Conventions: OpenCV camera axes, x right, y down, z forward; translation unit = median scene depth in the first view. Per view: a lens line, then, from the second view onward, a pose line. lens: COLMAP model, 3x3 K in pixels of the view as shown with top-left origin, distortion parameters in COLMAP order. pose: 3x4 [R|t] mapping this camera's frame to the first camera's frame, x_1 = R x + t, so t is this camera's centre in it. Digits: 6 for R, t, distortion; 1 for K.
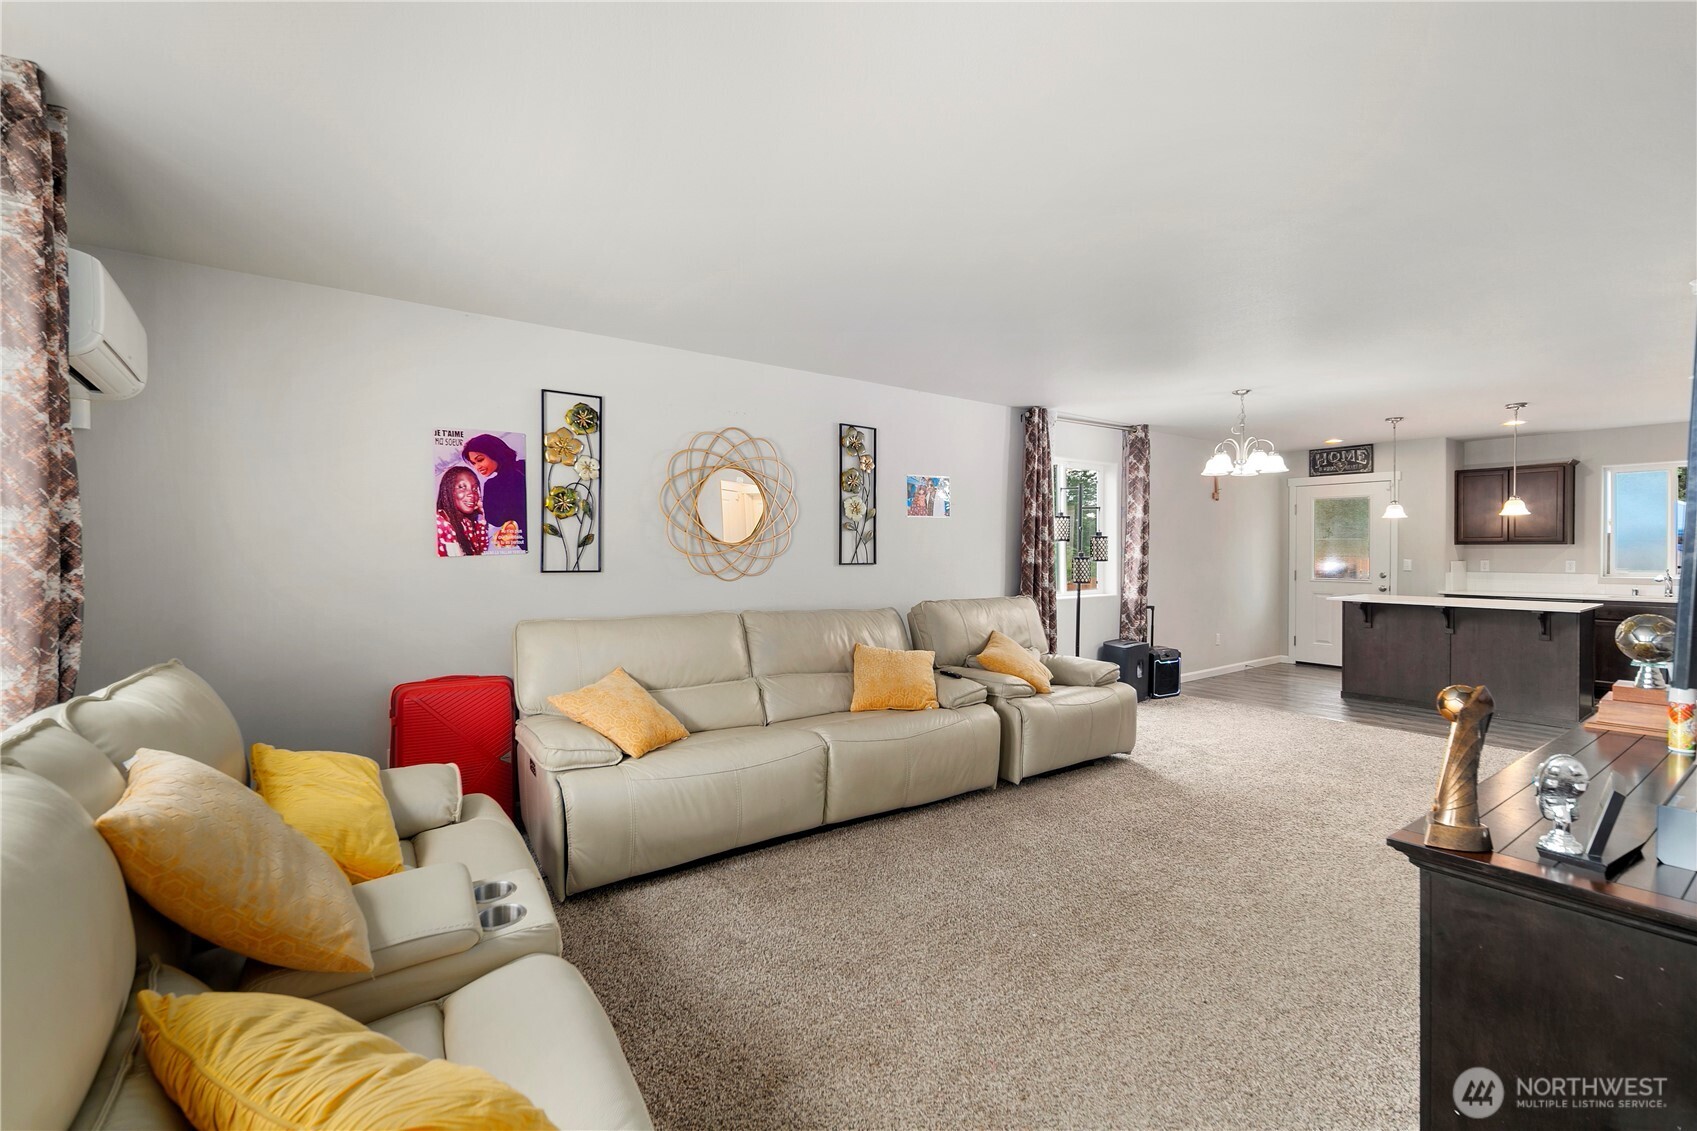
lens RADIAL K [[741.9, 0, 849.2], [0, 741.9, 554.8], [0, 0, 1]] dist [0.009095, -0.000197]
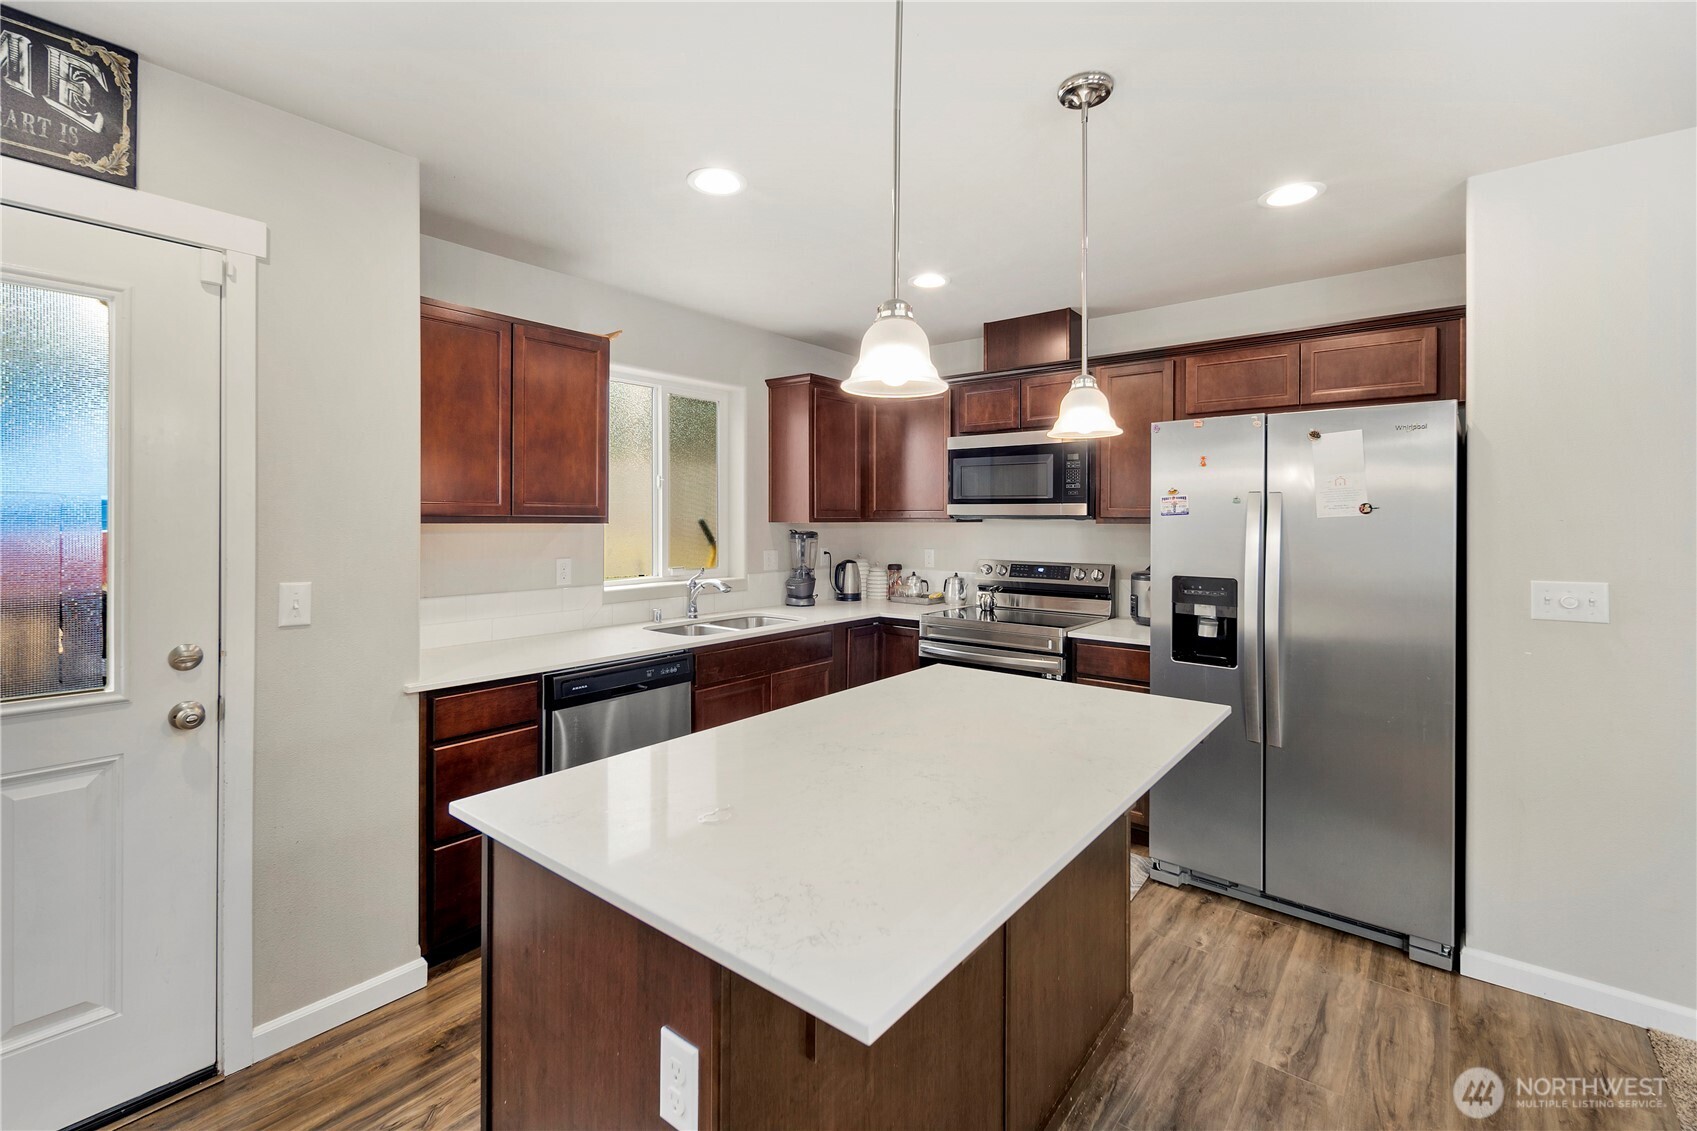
lens RADIAL K [[738.5, 0, 852.0], [0, 738.5, 525.2], [0, 0, 1]] dist [0.002378, -0.001122]
pose [[-0.251015, -0.005544, 0.967967, 0.677456], [0.003395, 0.999972, 0.006607, -0.021250], [-0.967977, 0.004945, -0.250989, 1.301256]]
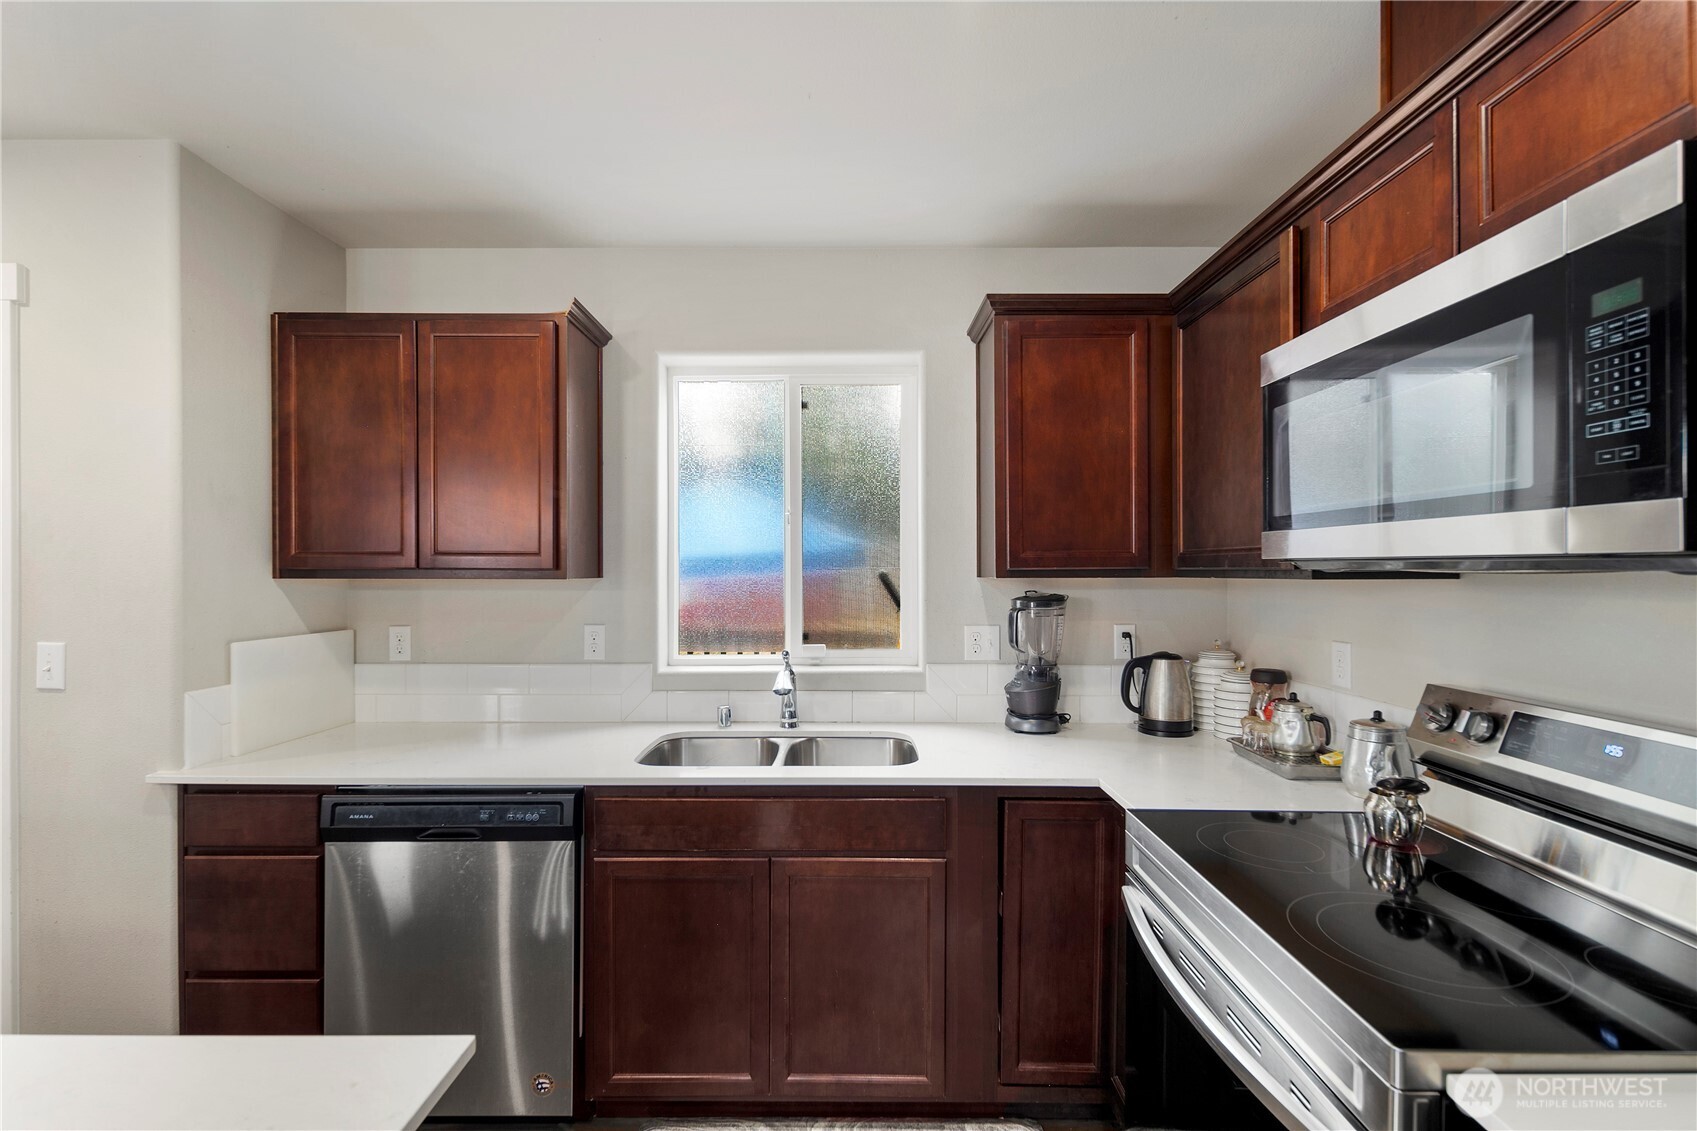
lens RADIAL K [[739.7, 0, 843.2], [0, 739.7, 574.5], [0, 0, 1]] dist [0.000702, 0.000026]
pose [[0.608832, -0.001113, 0.793298, 1.061637], [0.003848, 0.999991, -0.001550, -0.021069], [-0.793290, 0.003996, 0.608831, 0.967787]]
